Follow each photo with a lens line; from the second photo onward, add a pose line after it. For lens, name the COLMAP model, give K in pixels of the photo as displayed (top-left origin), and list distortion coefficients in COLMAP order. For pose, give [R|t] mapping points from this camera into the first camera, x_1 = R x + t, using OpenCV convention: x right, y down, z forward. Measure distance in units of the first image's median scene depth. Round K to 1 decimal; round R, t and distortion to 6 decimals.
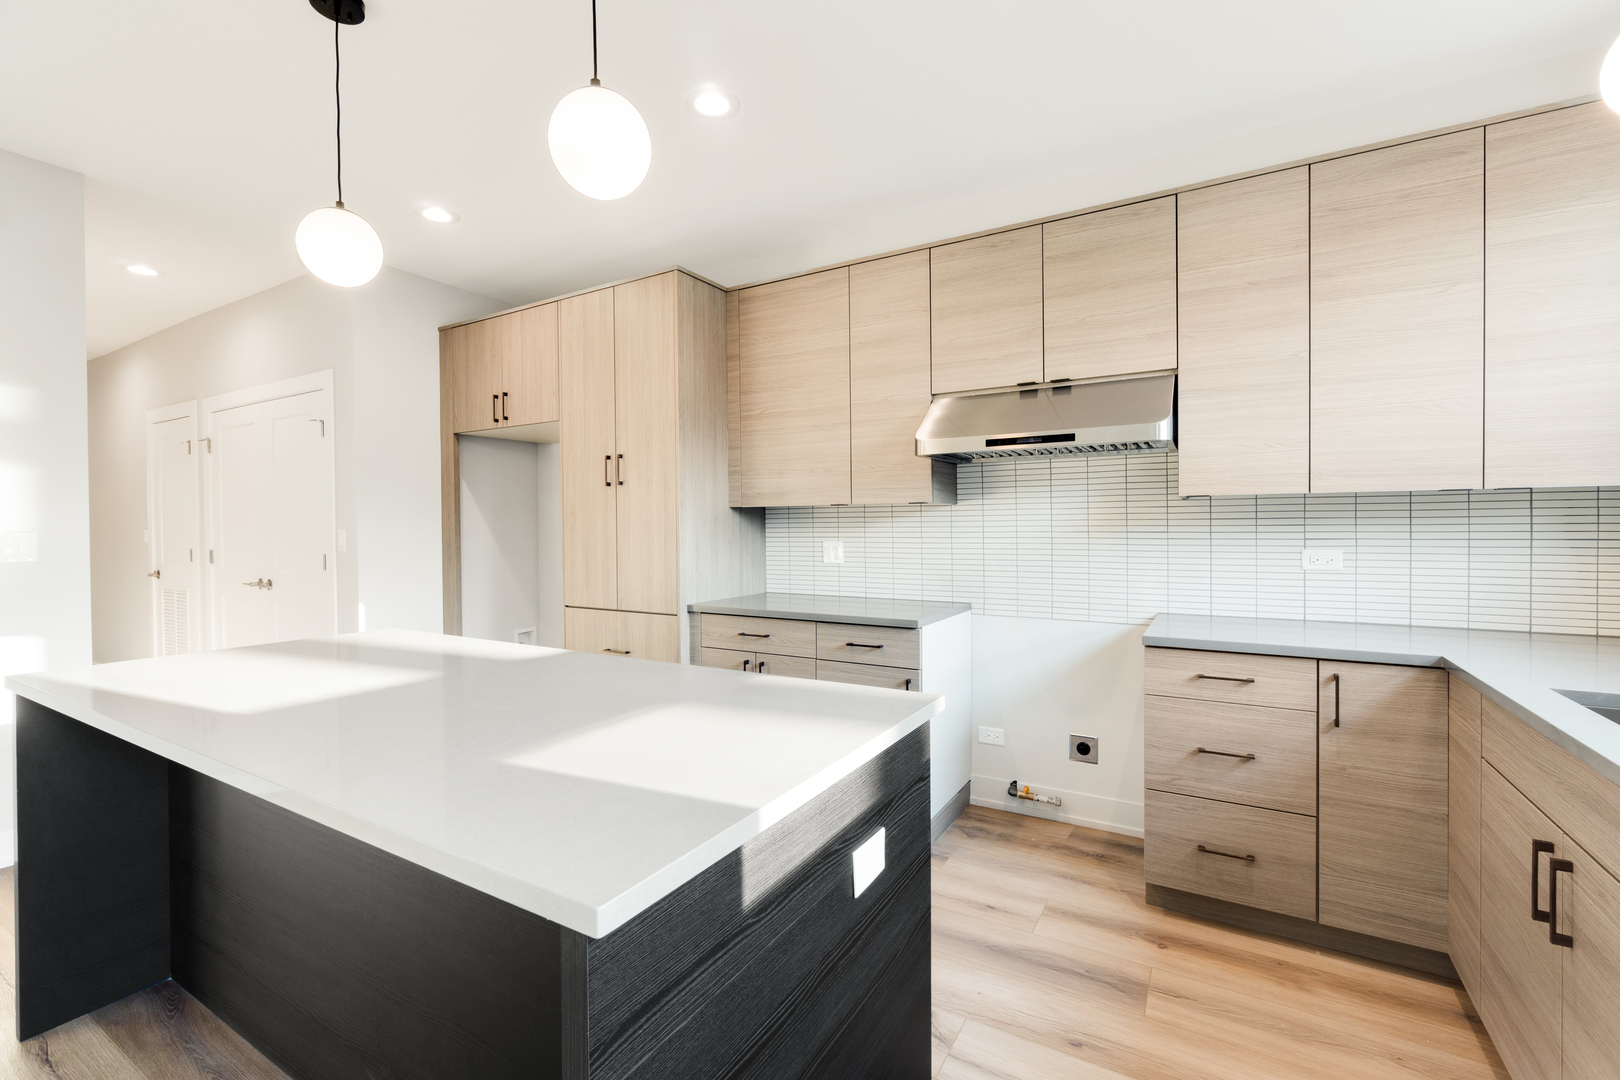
lens RADIAL K [[696.9, 0, 807.2], [0, 696.9, 535.7], [0, 0, 1]] dist [-0.004261, 0.000601]
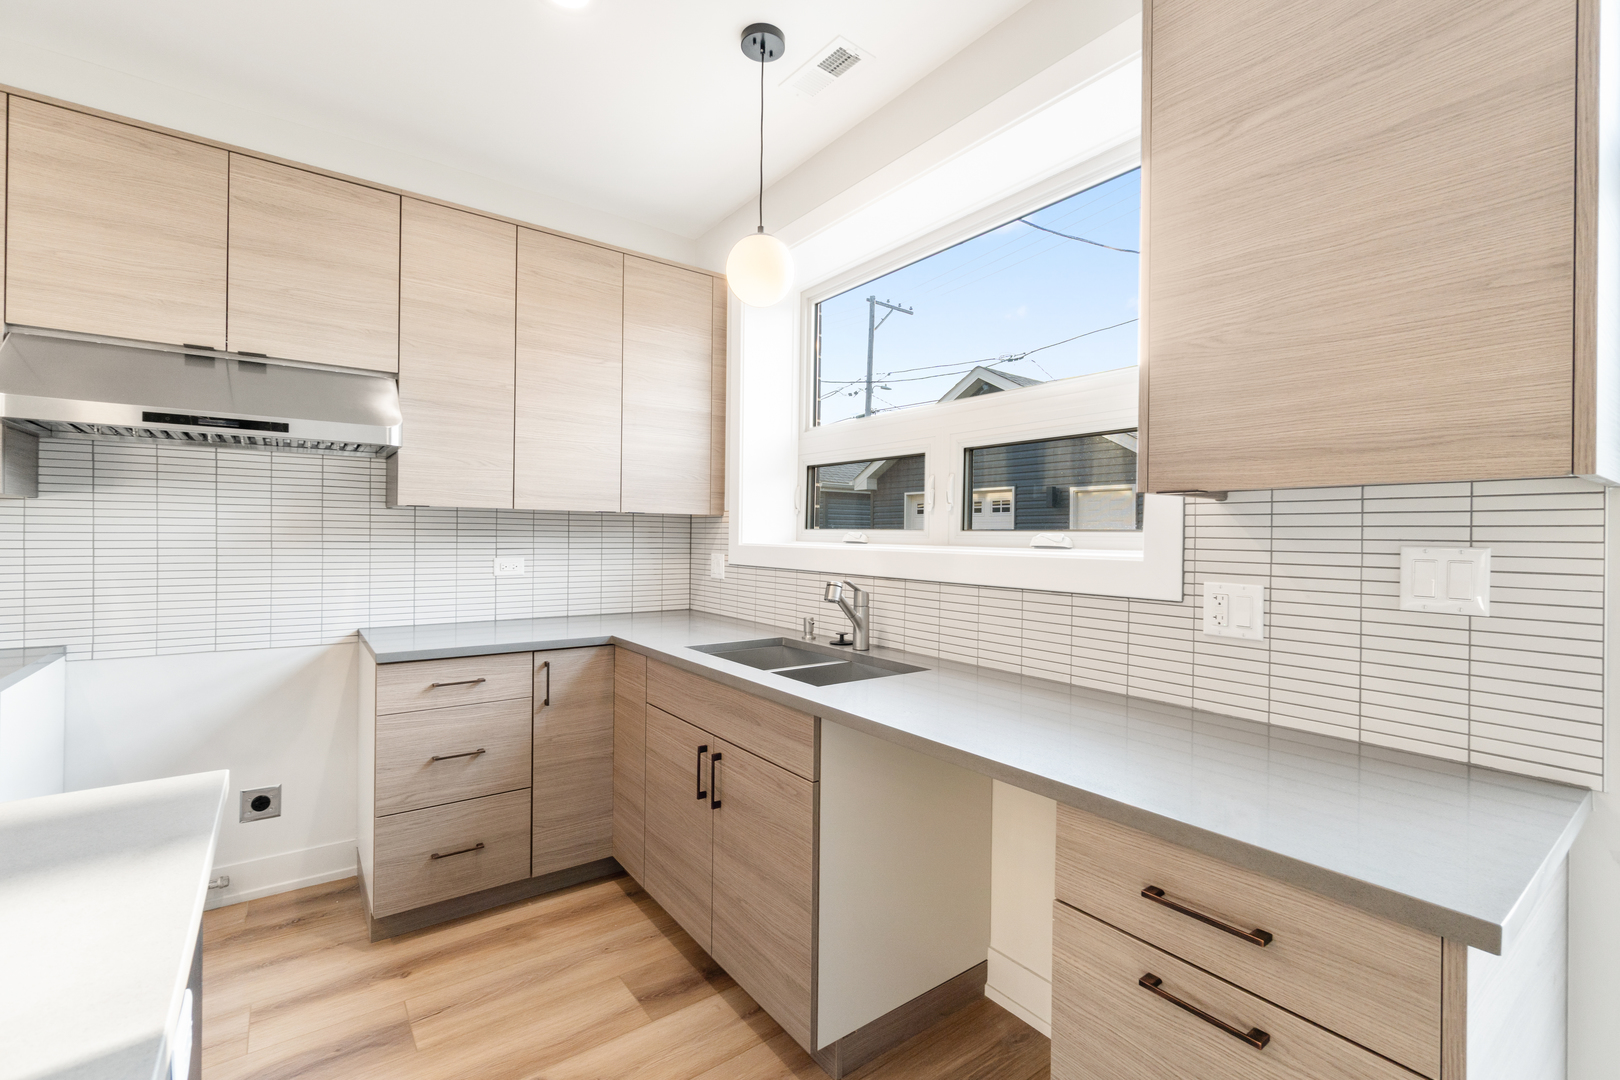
lens RADIAL K [[696.9, 0, 802.3], [0, 696.9, 535.6], [0, 0, 1]] dist [-0.004261, 0.000601]
pose [[0.385359, 0.012636, 0.922680, -0.138341], [-0.000416, 0.999909, -0.013520, -0.001232], [-0.922767, 0.004827, 0.385329, 0.100826]]
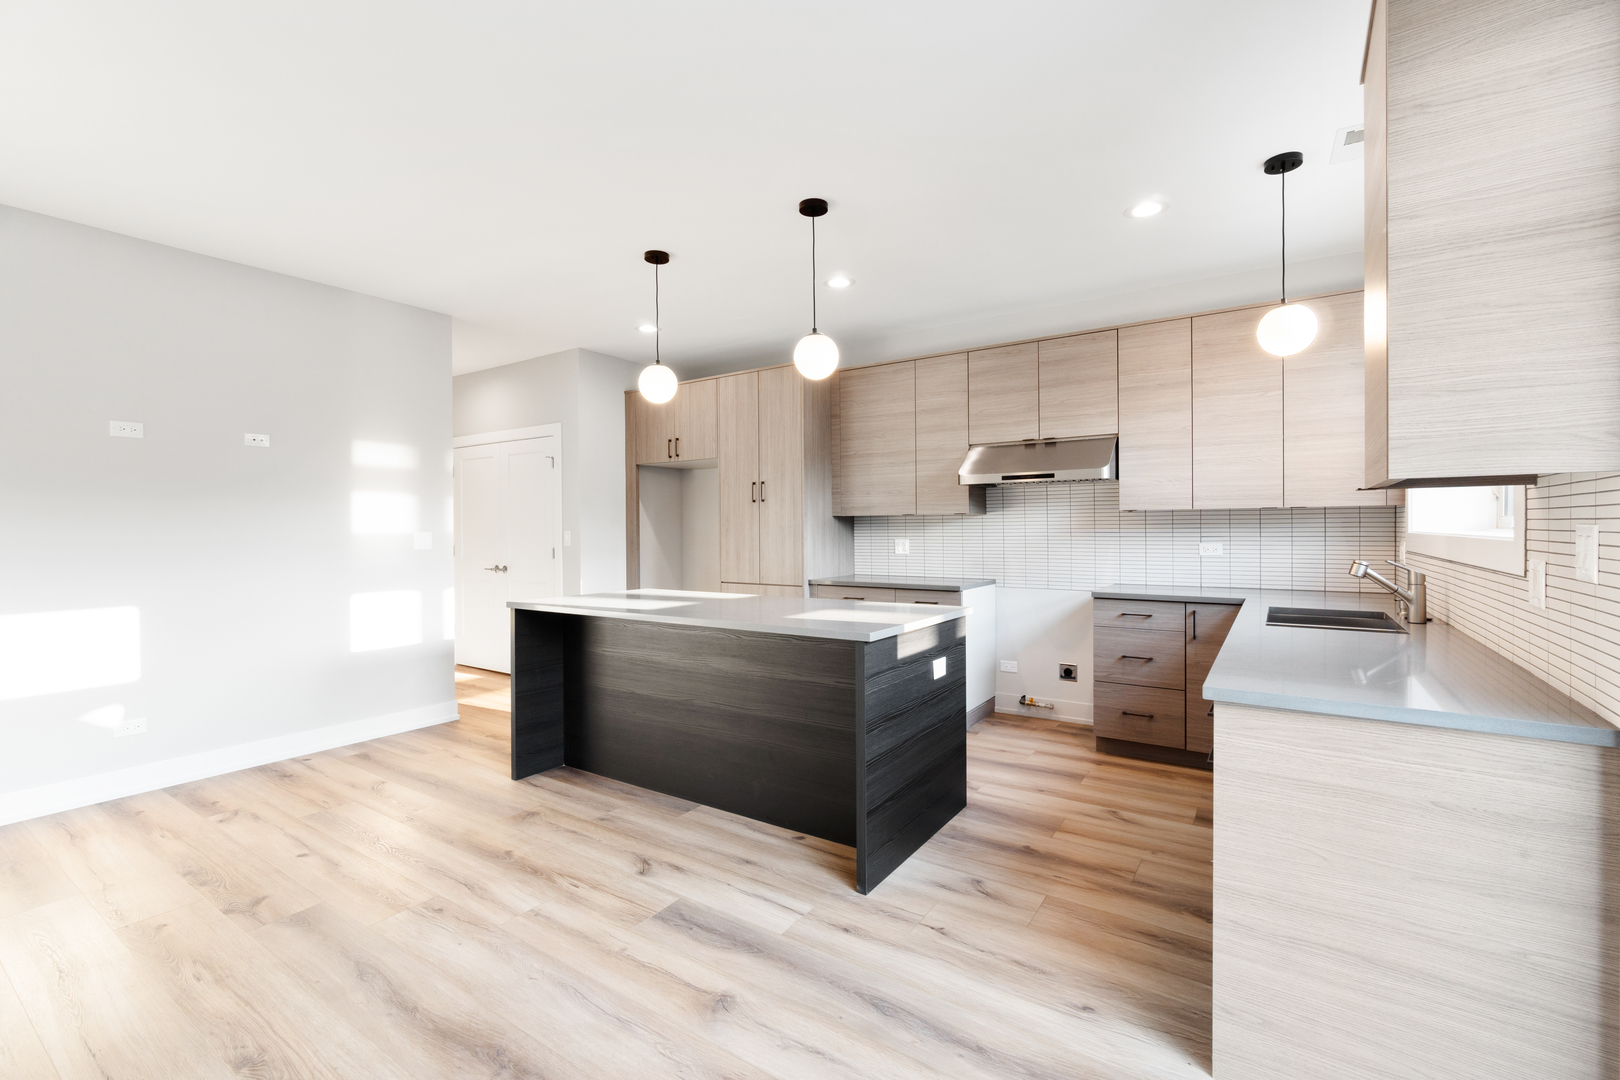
lens RADIAL K [[696.9, 0, 805.7], [0, 696.9, 537.2], [0, 0, 1]] dist [-0.004261, 0.000601]
pose [[0.998143, 0.001176, -0.060911, -0.106116], [-0.001367, 0.999994, -0.003093, 0.012410], [0.060907, 0.003170, 0.998138, -0.671643]]
